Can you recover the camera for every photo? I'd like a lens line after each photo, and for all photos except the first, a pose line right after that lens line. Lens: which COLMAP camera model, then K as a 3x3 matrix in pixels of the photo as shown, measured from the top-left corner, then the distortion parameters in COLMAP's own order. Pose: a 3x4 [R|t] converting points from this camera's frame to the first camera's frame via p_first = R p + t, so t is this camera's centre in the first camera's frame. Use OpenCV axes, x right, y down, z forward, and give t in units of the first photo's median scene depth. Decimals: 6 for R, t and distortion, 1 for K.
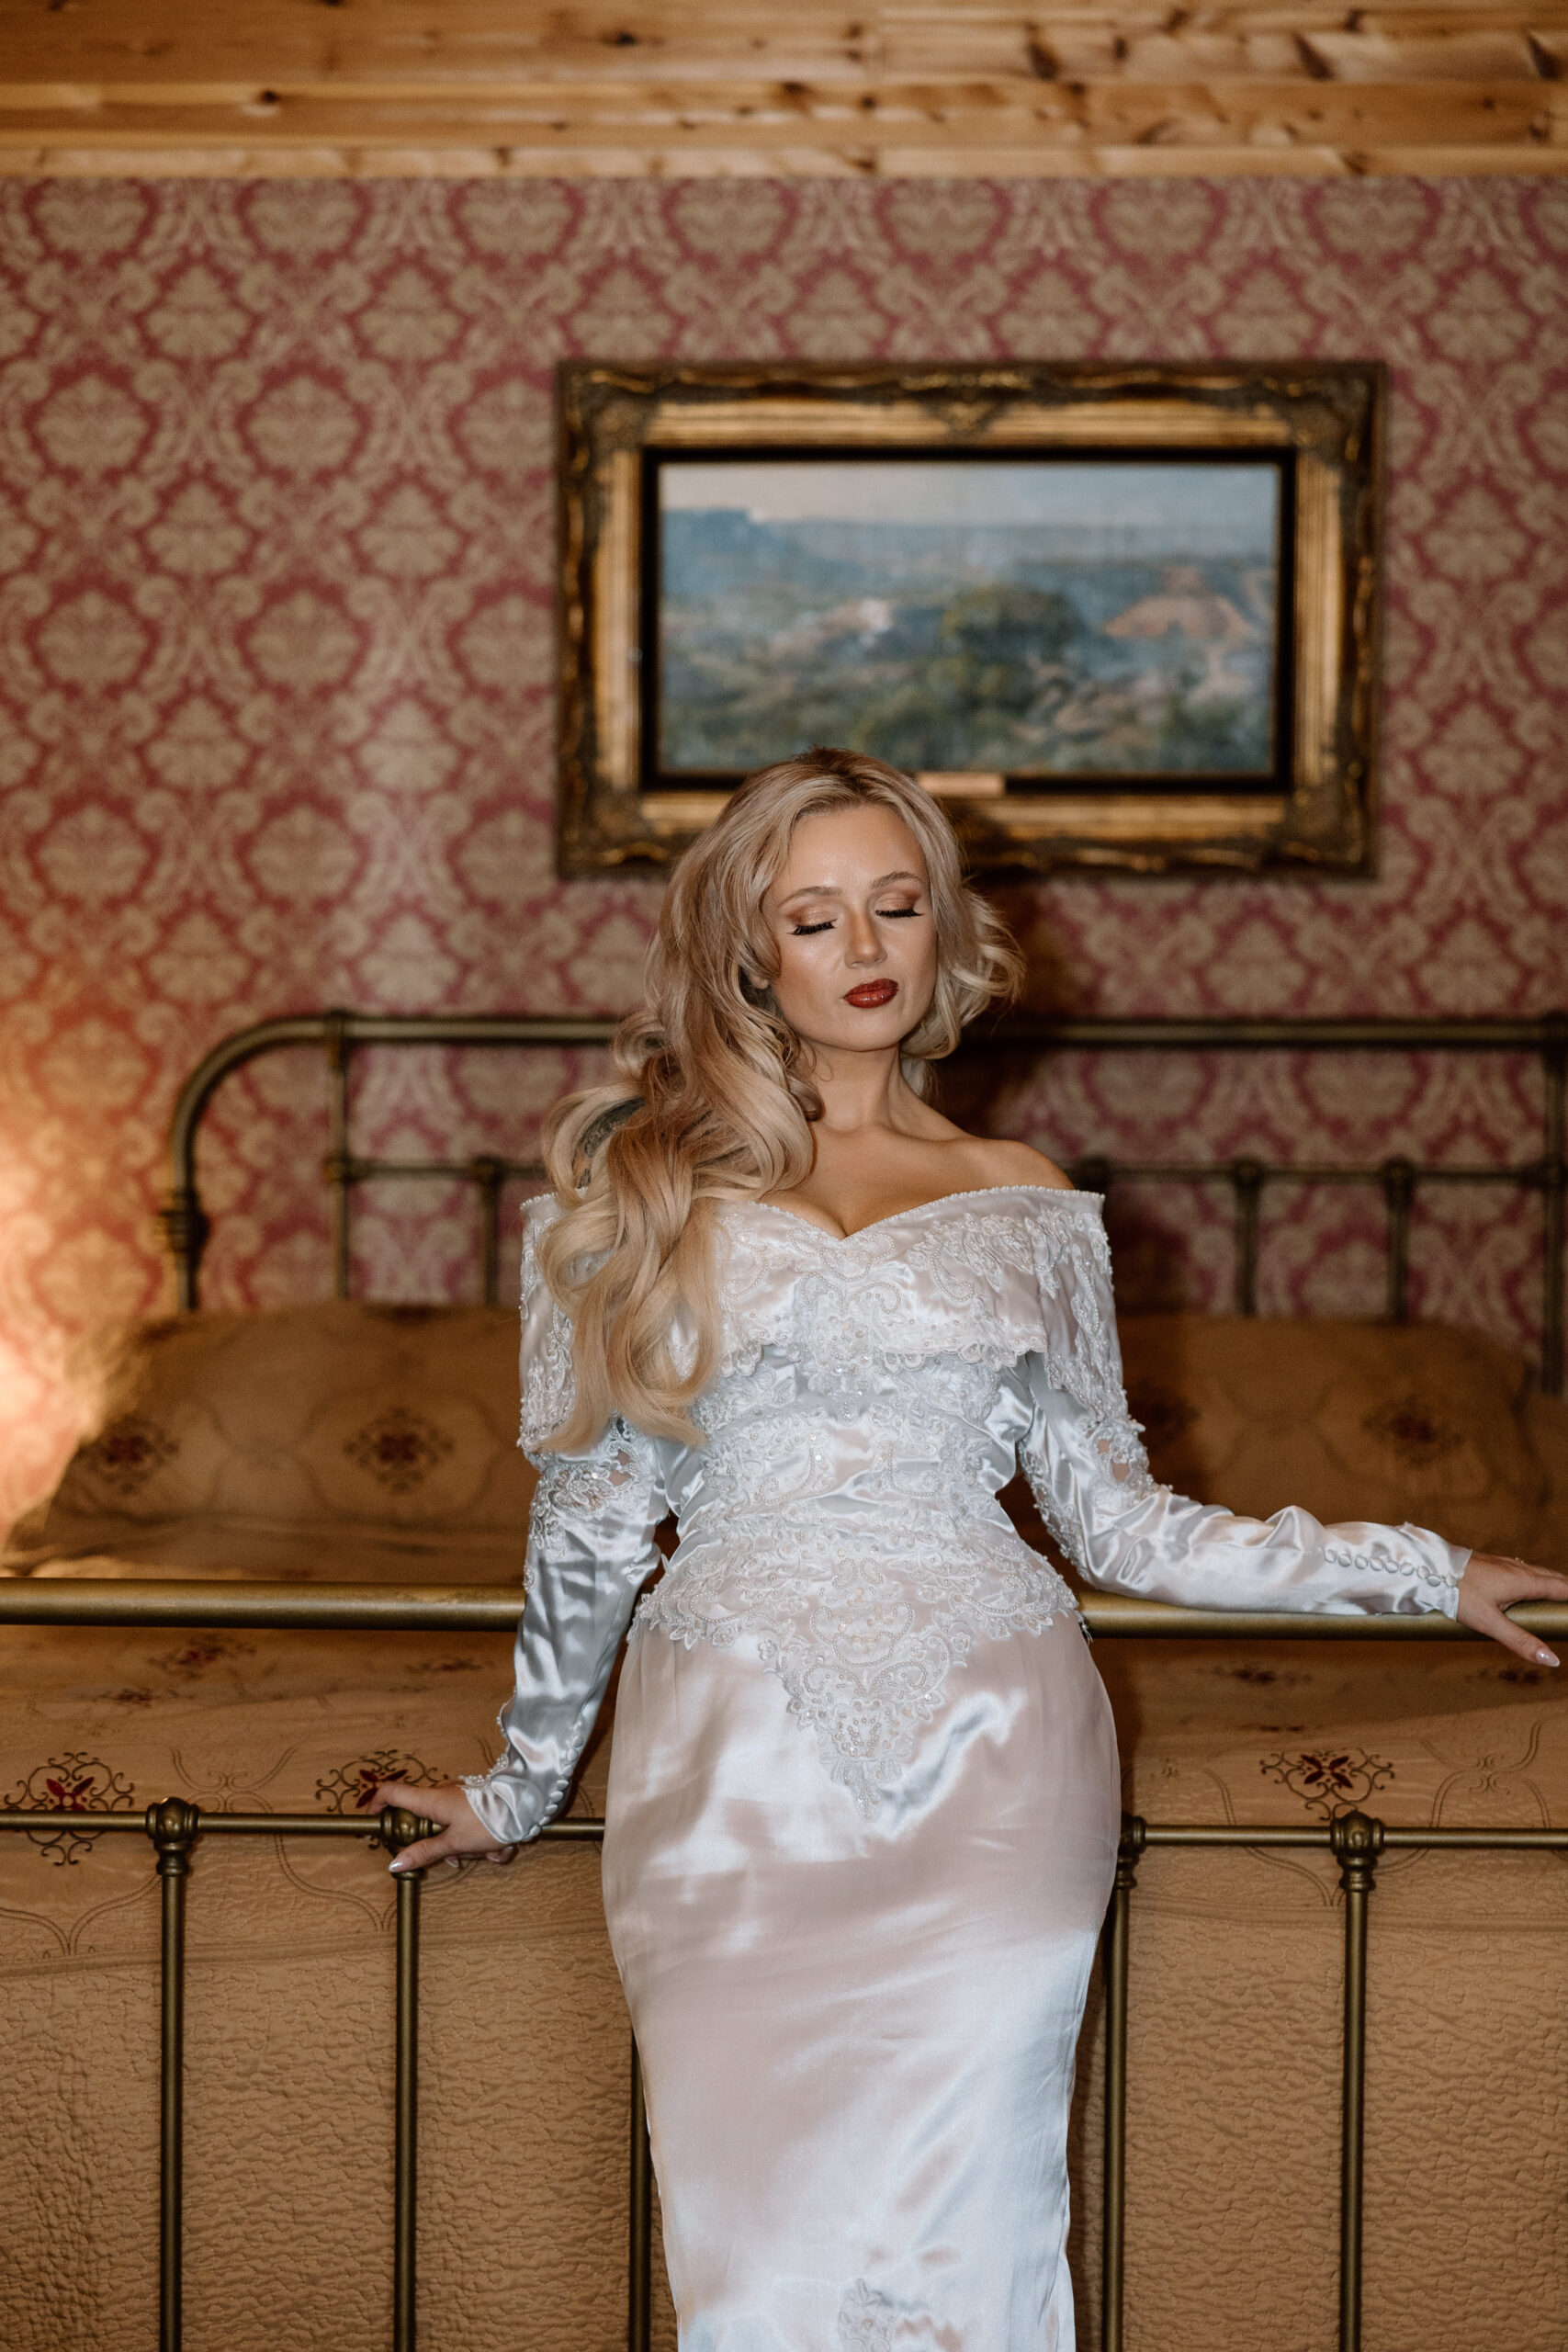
lens RADIAL K [[4841.8, 0, 784.0], [0, 4841.8, 1176.0], [0, 0, 1]] dist [0.011997, 0.034087]
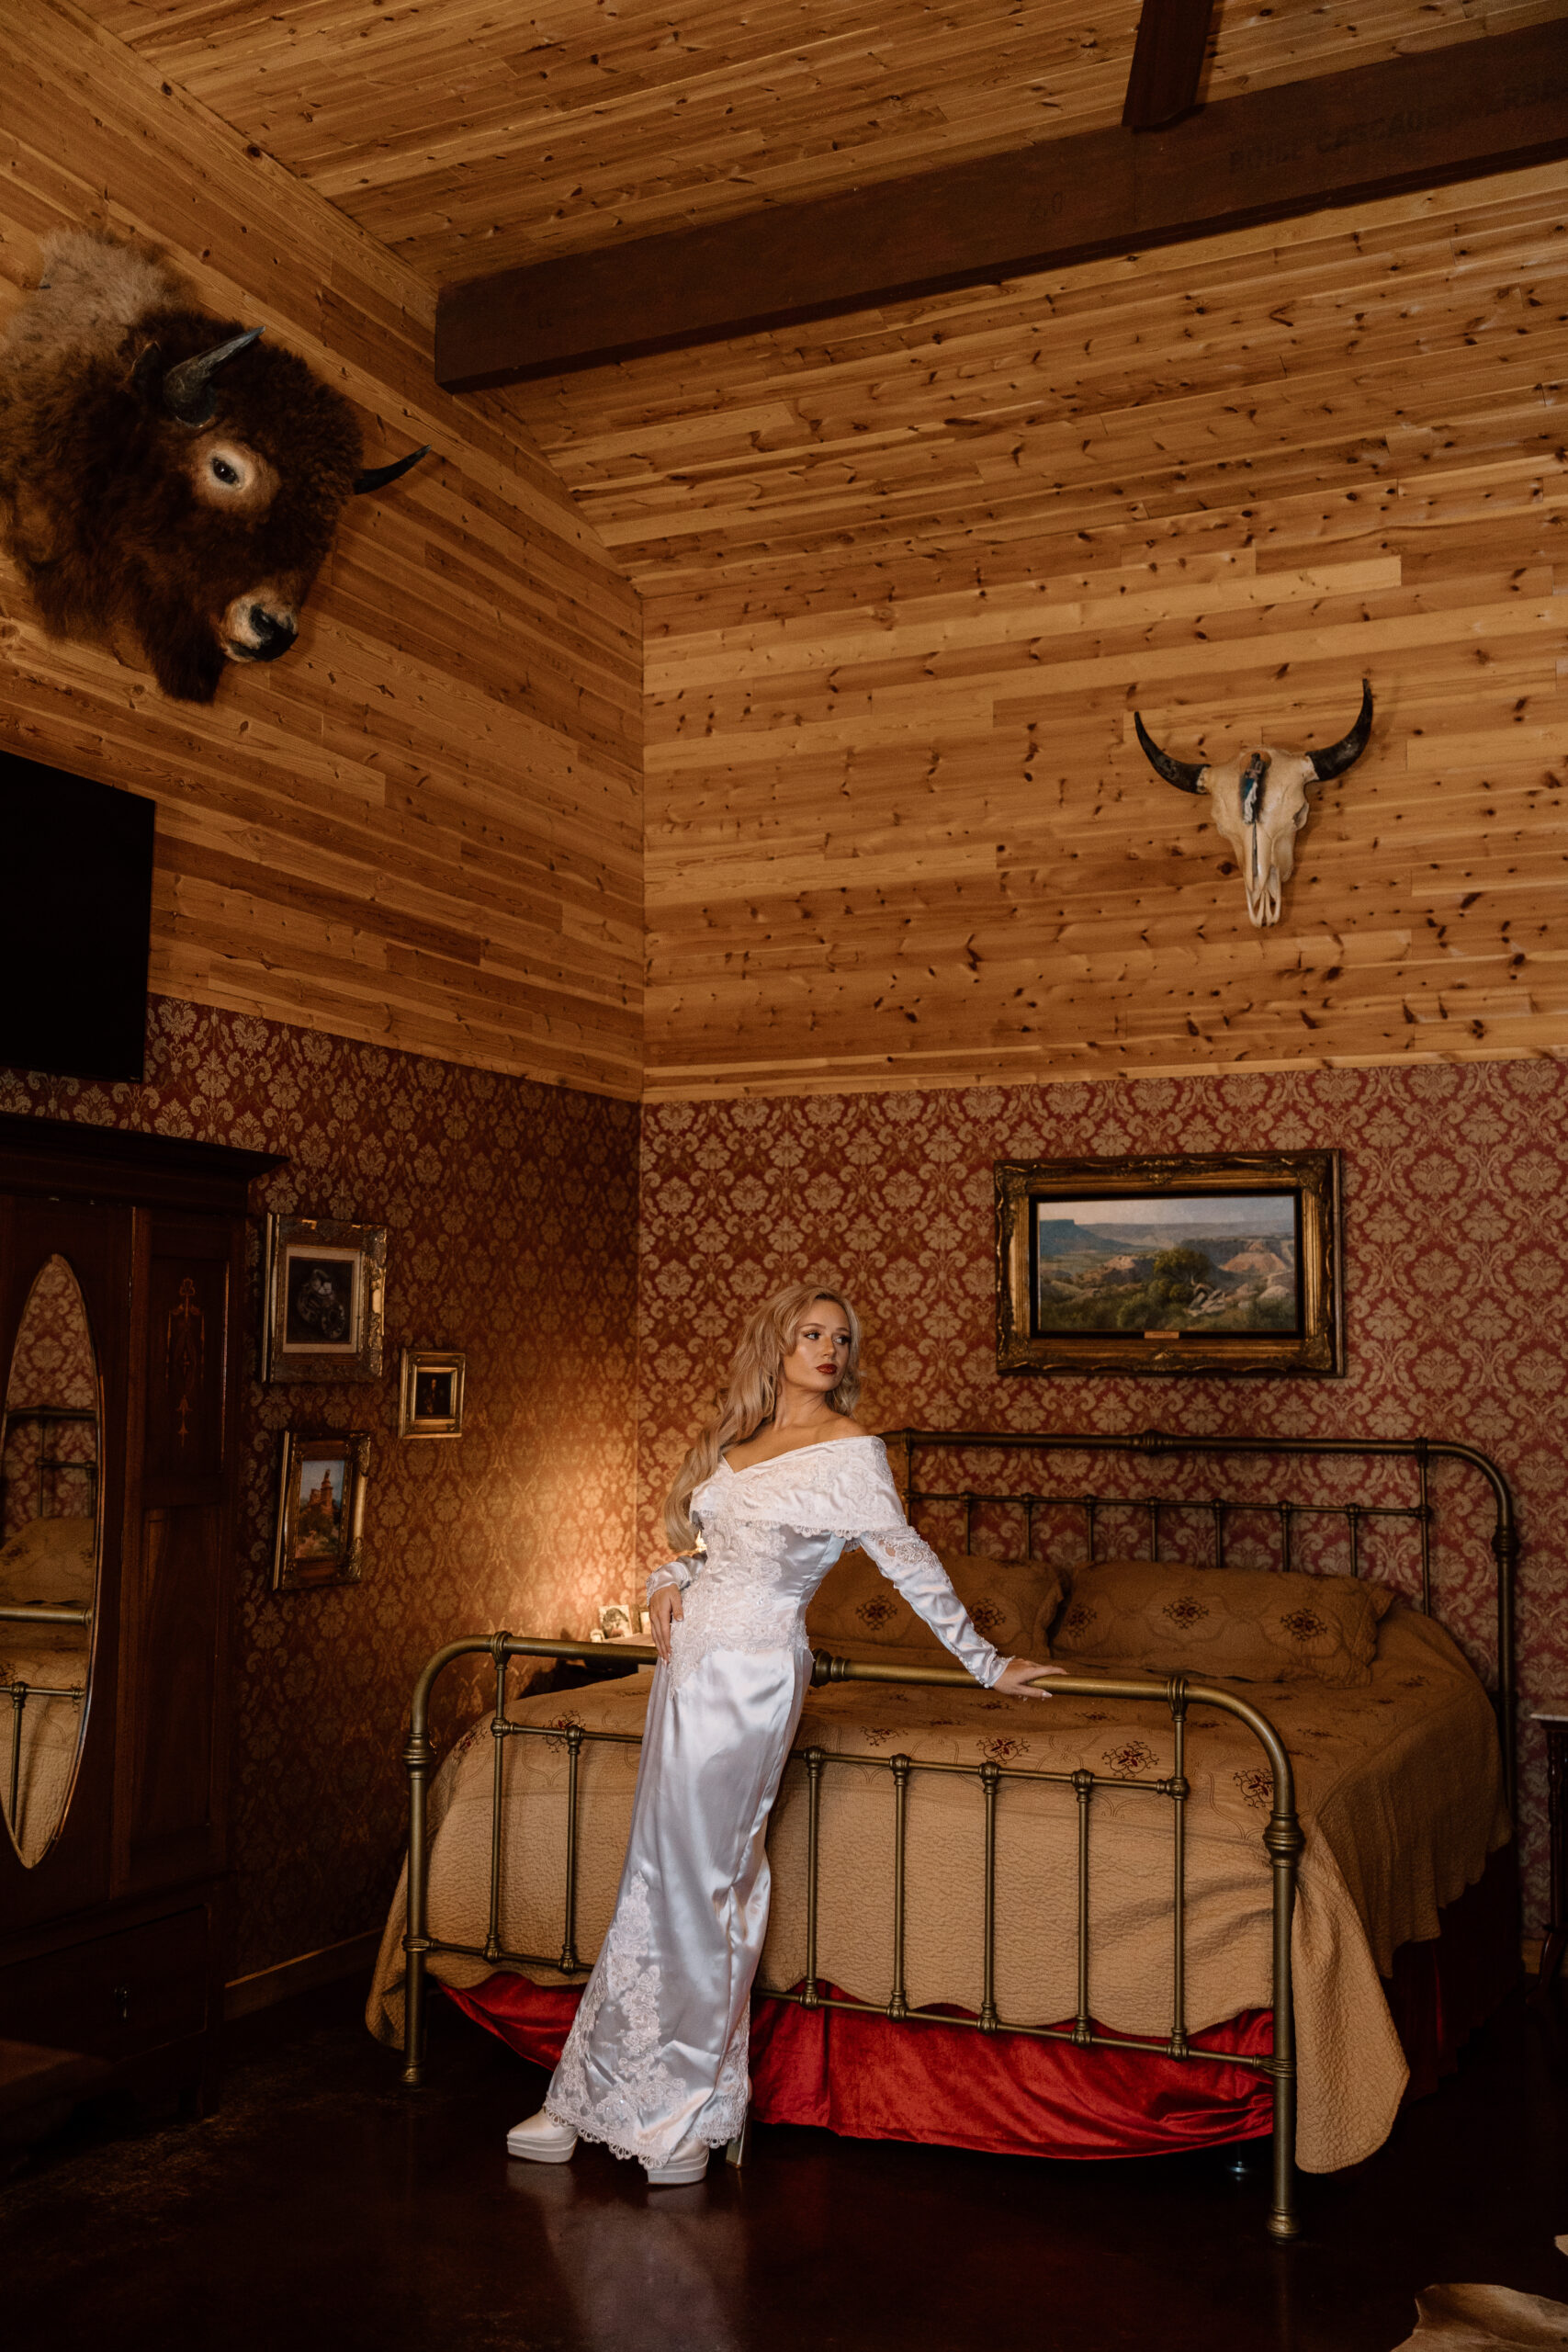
lens RADIAL K [[2131.6, 0, 784.0], [0, 2131.6, 1176.0], [0, 0, 1]] dist [0.006153, -0.004841]
pose [[0.923787, -0.031366, -0.381621, 0.261267], [-0.028467, 0.988256, -0.150136, 0.002353], [0.381848, 0.149557, 0.912044, -0.011720]]
